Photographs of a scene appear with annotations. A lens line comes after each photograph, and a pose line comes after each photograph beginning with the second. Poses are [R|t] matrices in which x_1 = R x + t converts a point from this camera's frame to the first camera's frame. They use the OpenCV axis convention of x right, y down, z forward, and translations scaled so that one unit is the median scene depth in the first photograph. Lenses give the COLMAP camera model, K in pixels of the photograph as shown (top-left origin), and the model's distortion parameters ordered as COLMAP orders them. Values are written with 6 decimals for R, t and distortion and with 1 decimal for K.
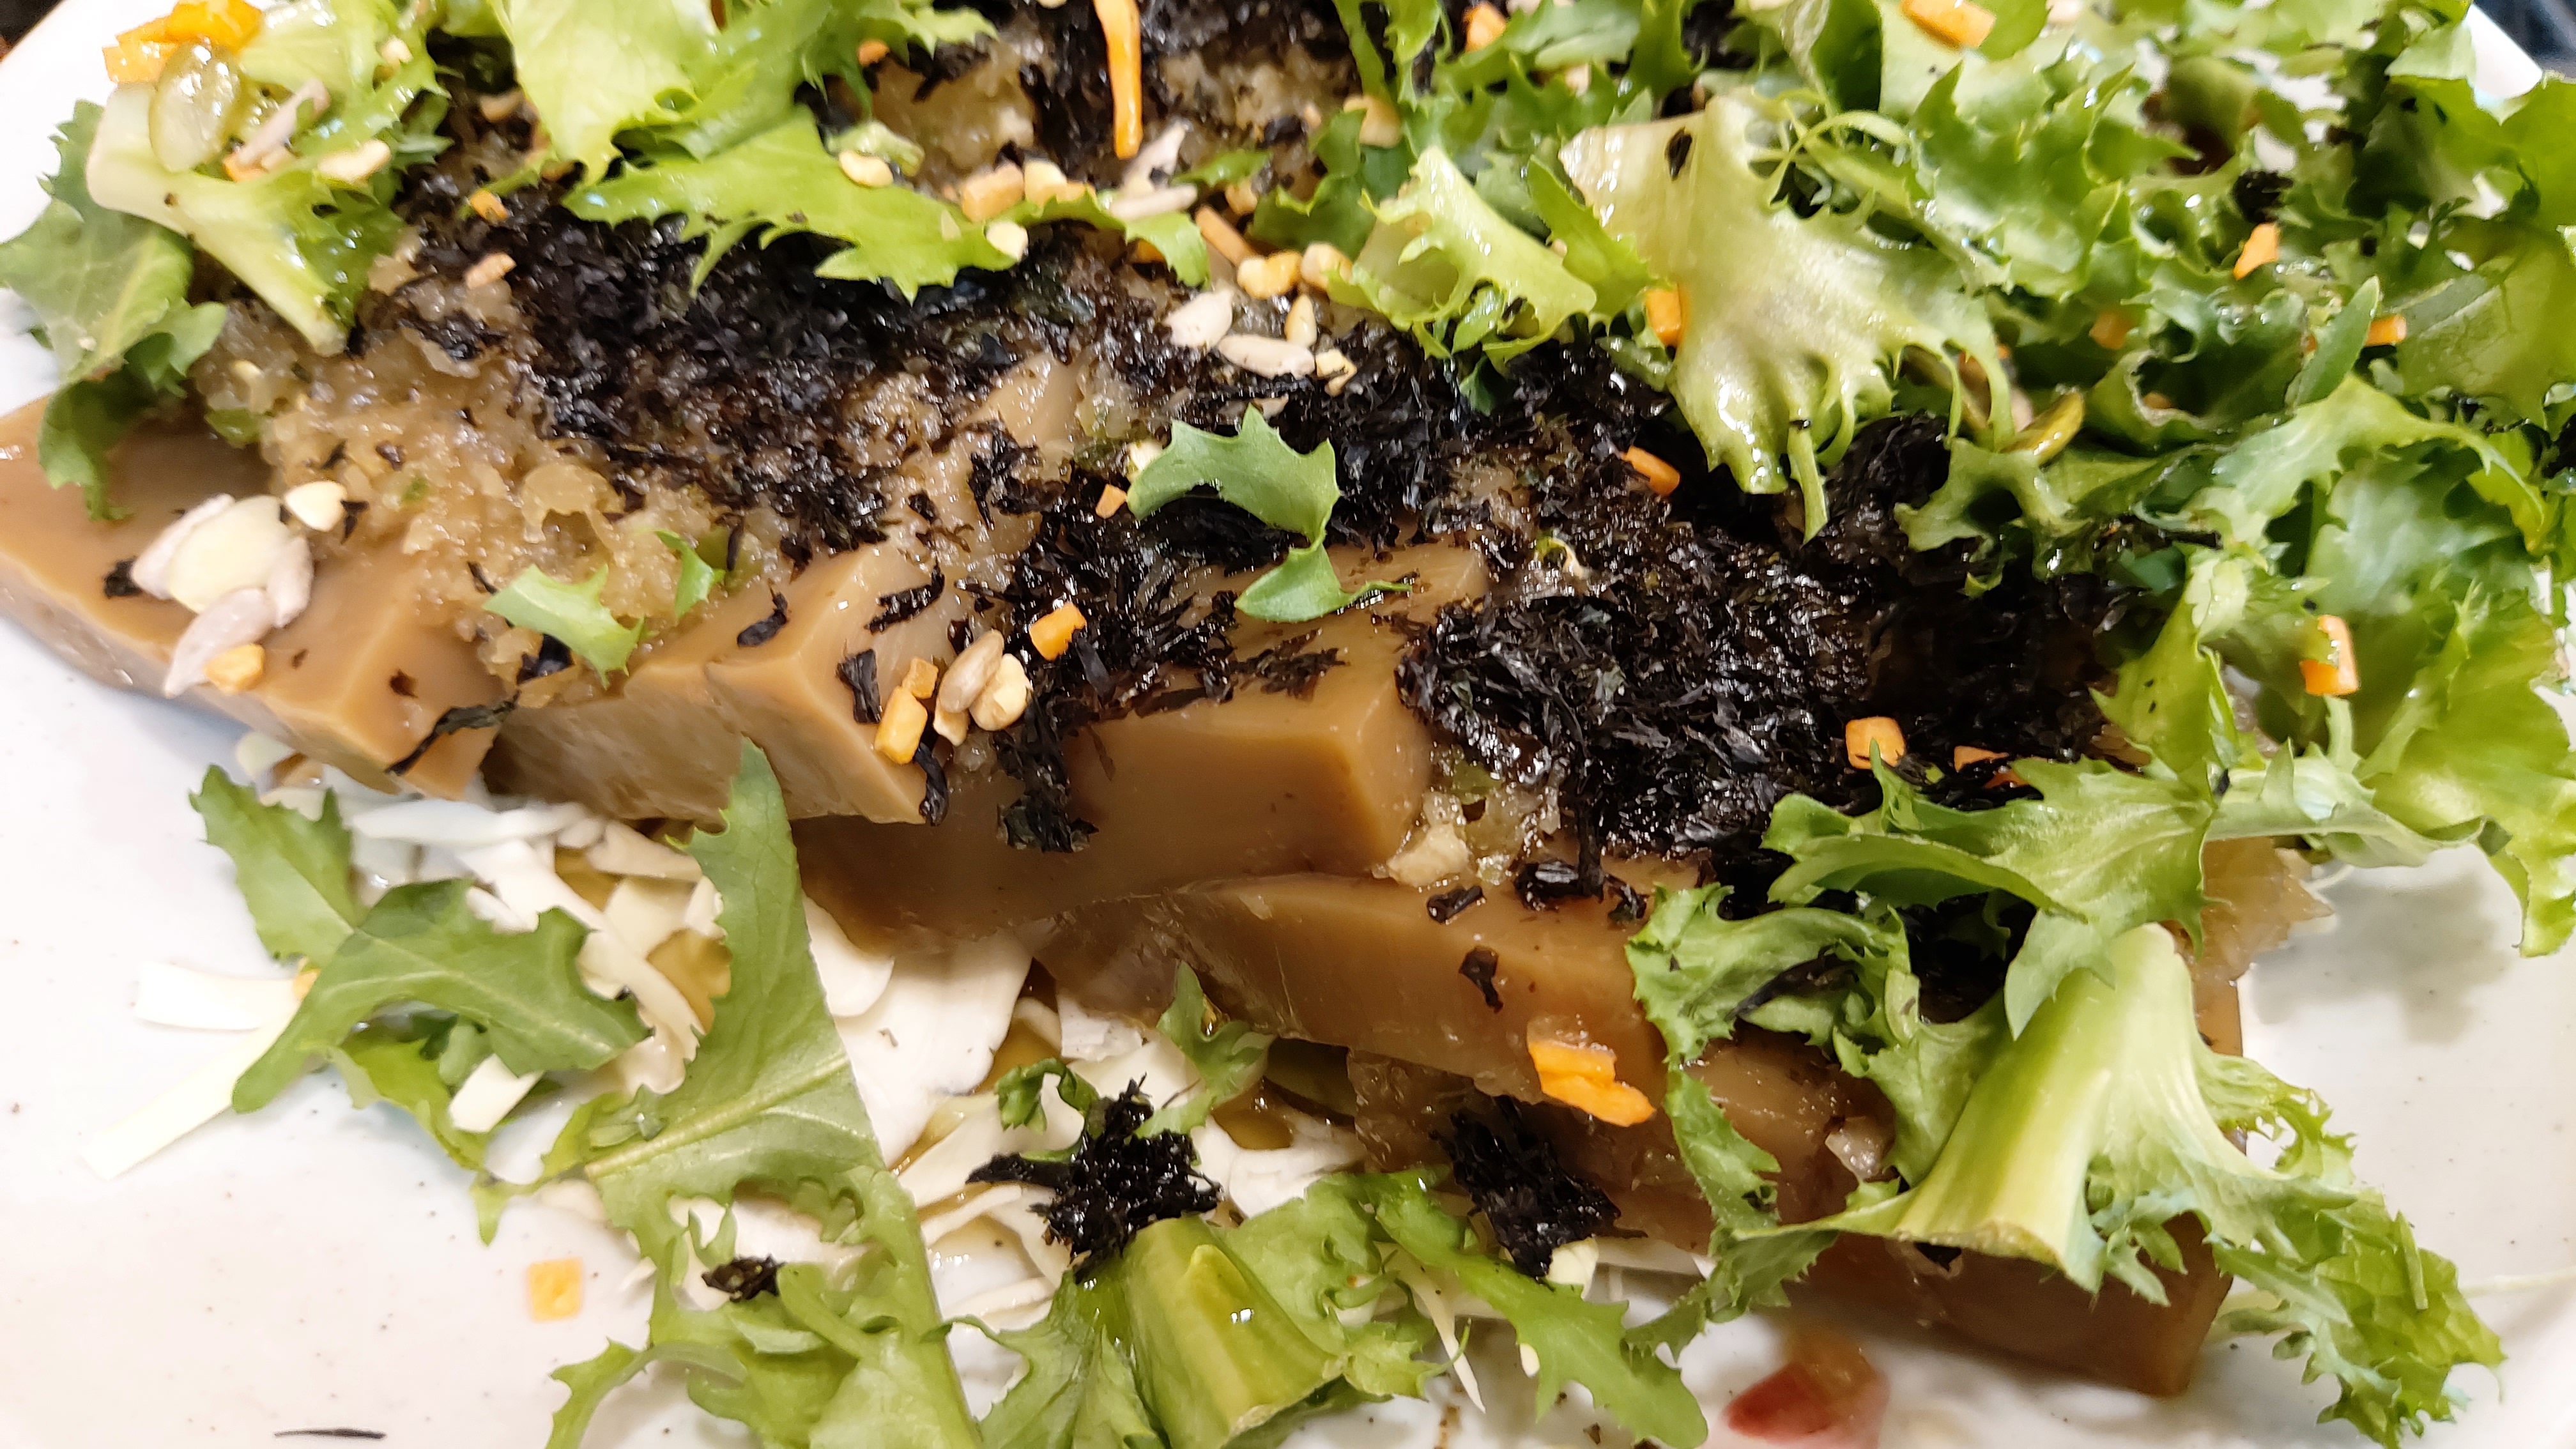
lens RADIAL K [[1943.5, 0, 1299.3], [0, 1943.5, 737.0], [0, 0, 1]] dist [0.031488, -0.064355]
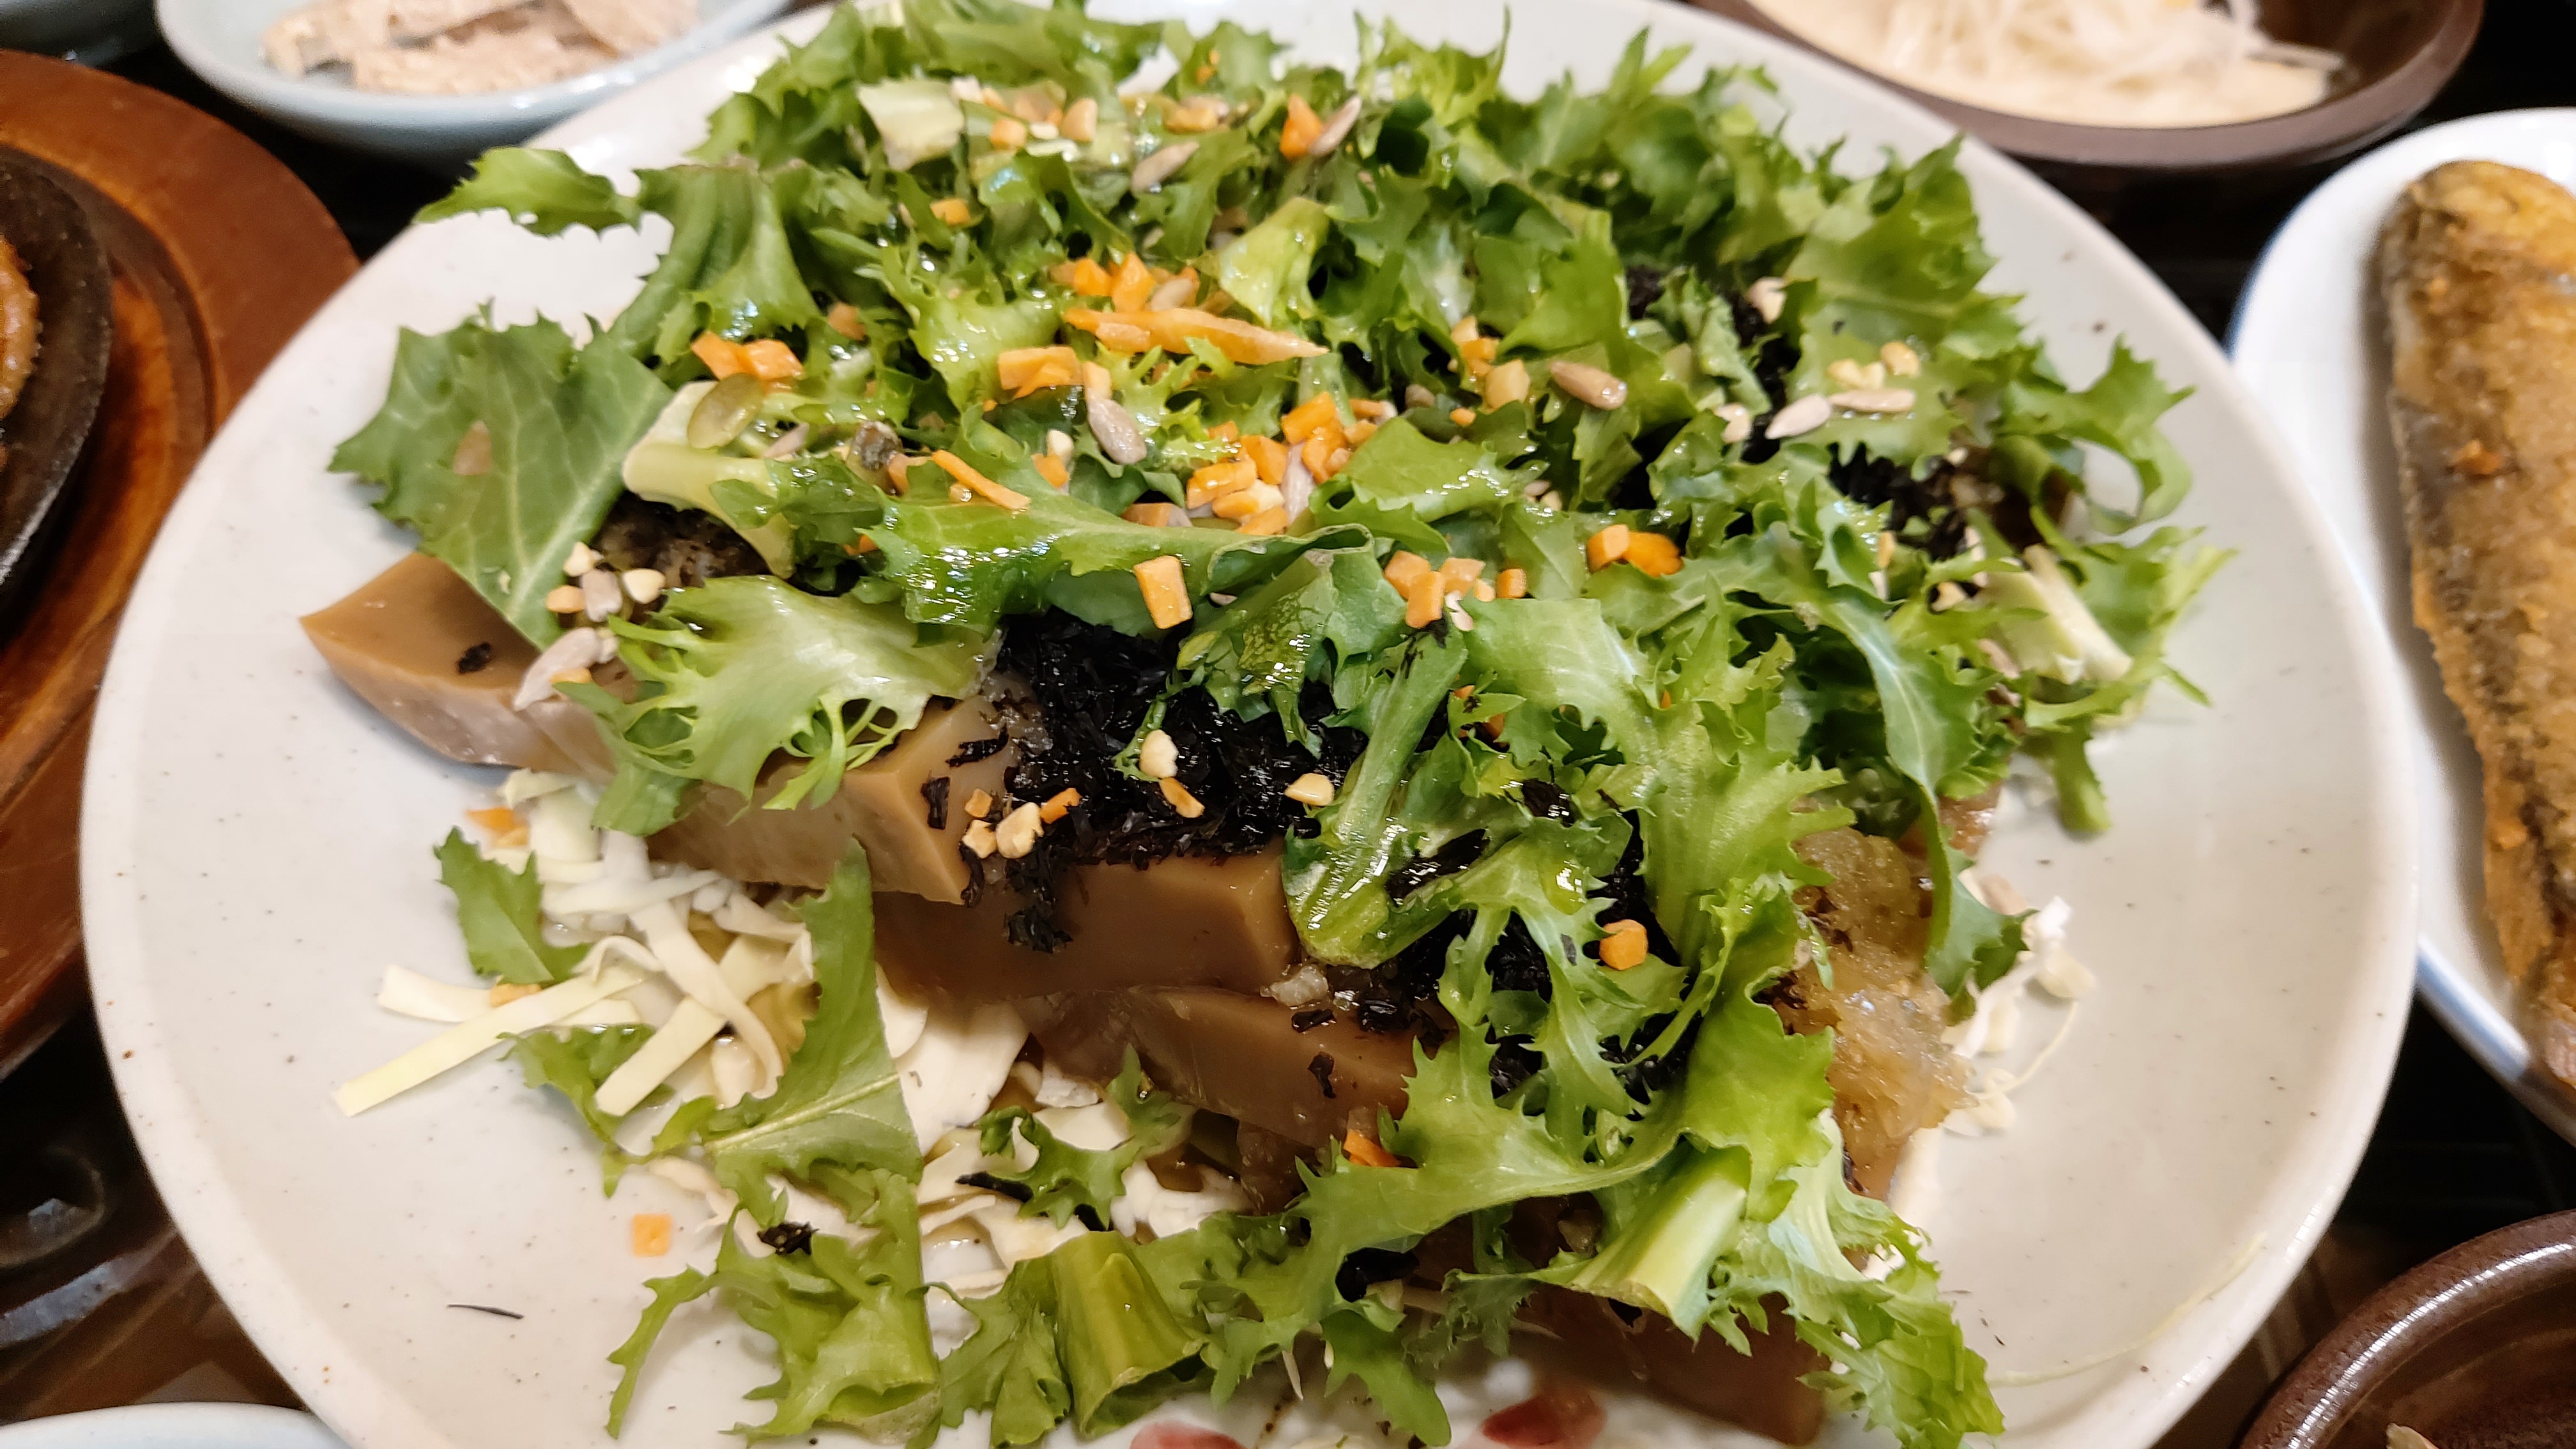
lens RADIAL K [[1943.5, 0, 1306.8], [0, 1943.5, 714.6], [0, 0, 1]] dist [0.031488, -0.064355]
pose [[0.992508, 0.100939, -0.068841, 0.139769], [-0.105969, 0.991627, -0.073805, -0.027680], [0.060815, 0.080547, 0.994894, -0.386487]]
